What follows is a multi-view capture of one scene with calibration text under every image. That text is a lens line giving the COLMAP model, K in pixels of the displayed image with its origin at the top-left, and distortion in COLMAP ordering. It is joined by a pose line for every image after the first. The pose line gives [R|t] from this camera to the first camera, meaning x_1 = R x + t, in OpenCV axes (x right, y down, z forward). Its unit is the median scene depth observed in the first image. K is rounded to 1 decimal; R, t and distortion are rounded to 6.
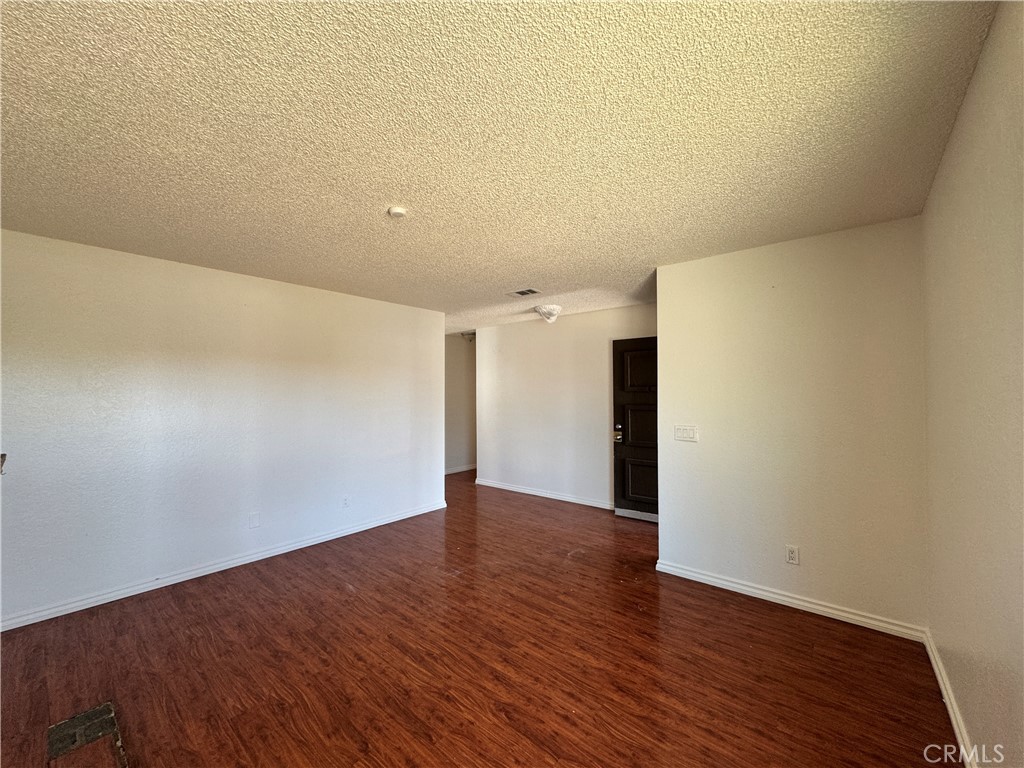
lens RADIAL K [[407.7, 0, 512.2], [0, 407.7, 384.1], [0, 0, 1]] dist [0.000235, 0.000000]
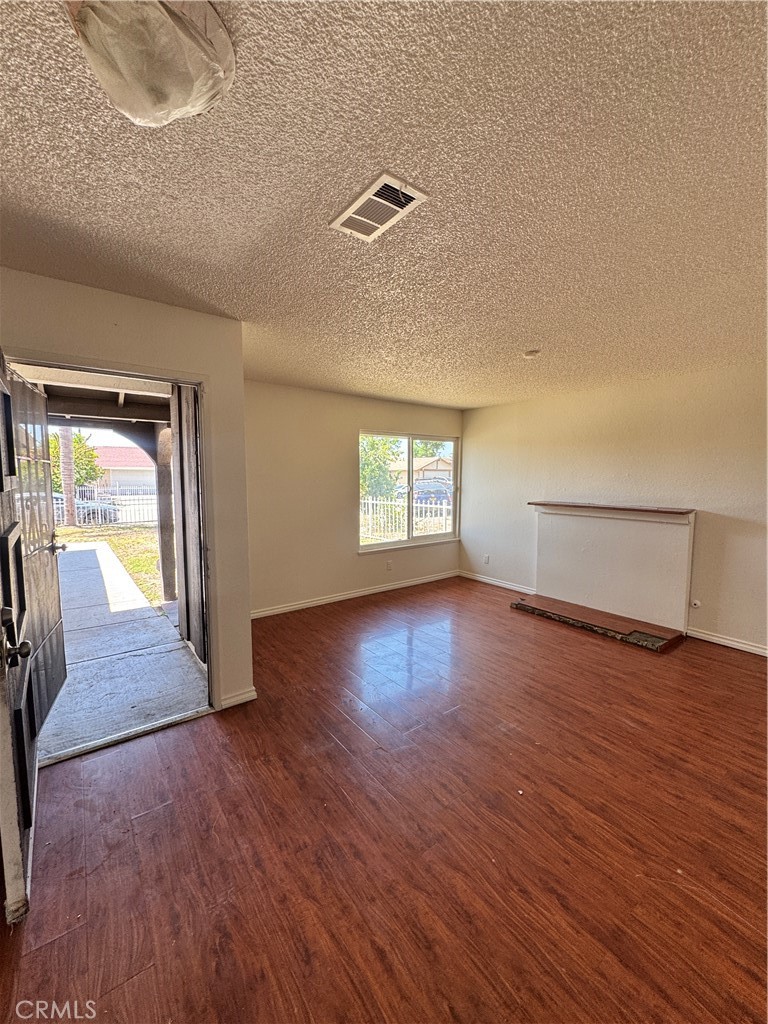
lens RADIAL K [[407.7, 0, 382.9], [0, 407.7, 511.2], [0, 0, 1]] dist [0.000235, 0.000000]
pose [[-0.973700, -0.020630, 0.226899, -0.089128], [-0.005228, 0.997653, 0.068276, 0.014491], [-0.227775, 0.065294, -0.971522, 1.905055]]
